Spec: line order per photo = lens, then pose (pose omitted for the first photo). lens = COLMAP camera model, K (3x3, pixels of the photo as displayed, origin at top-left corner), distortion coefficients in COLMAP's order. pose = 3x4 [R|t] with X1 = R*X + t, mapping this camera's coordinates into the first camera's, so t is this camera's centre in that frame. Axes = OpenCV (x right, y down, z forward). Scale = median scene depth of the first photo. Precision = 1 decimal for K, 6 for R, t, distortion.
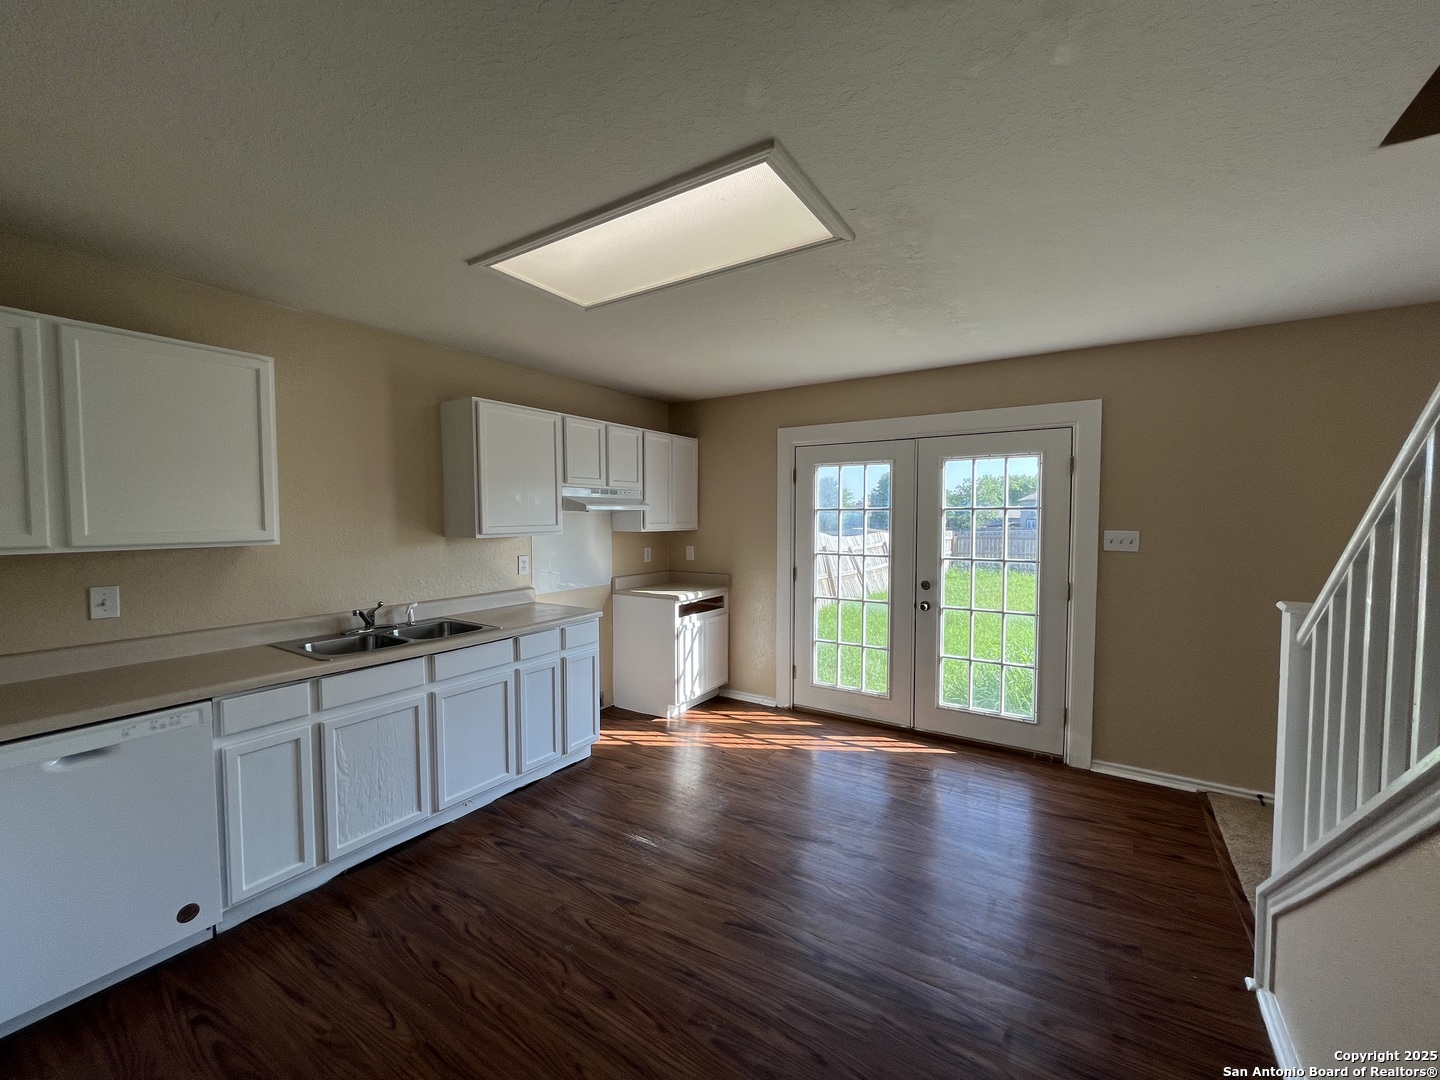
lens RADIAL K [[579.0, 0, 718.5], [0, 579.0, 540.6], [0, 0, 1]] dist [-0.000750, -0.001039]
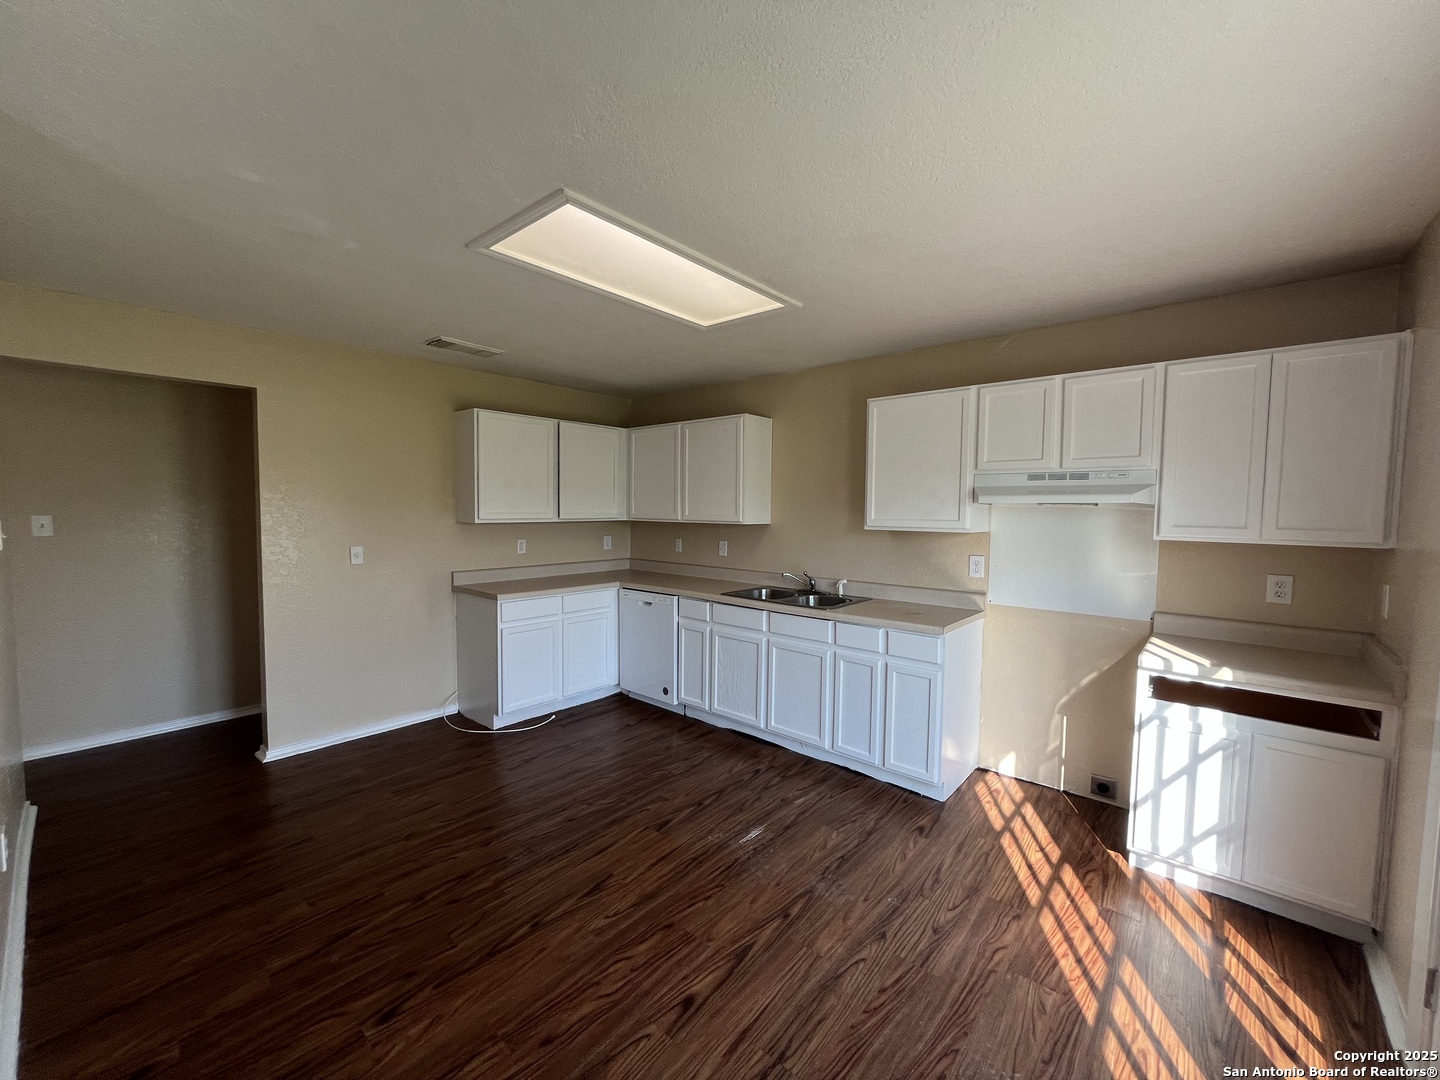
lens RADIAL K [[587.4, 0, 720.0], [0, 587.4, 540.0], [0, 0, 1]] dist [0.002206, -0.000077]
pose [[-0.142520, 0.058979, -0.988033, 0.576705], [-0.052011, 0.996398, 0.066981, -0.035787], [0.988424, 0.060935, -0.138939, 0.717368]]
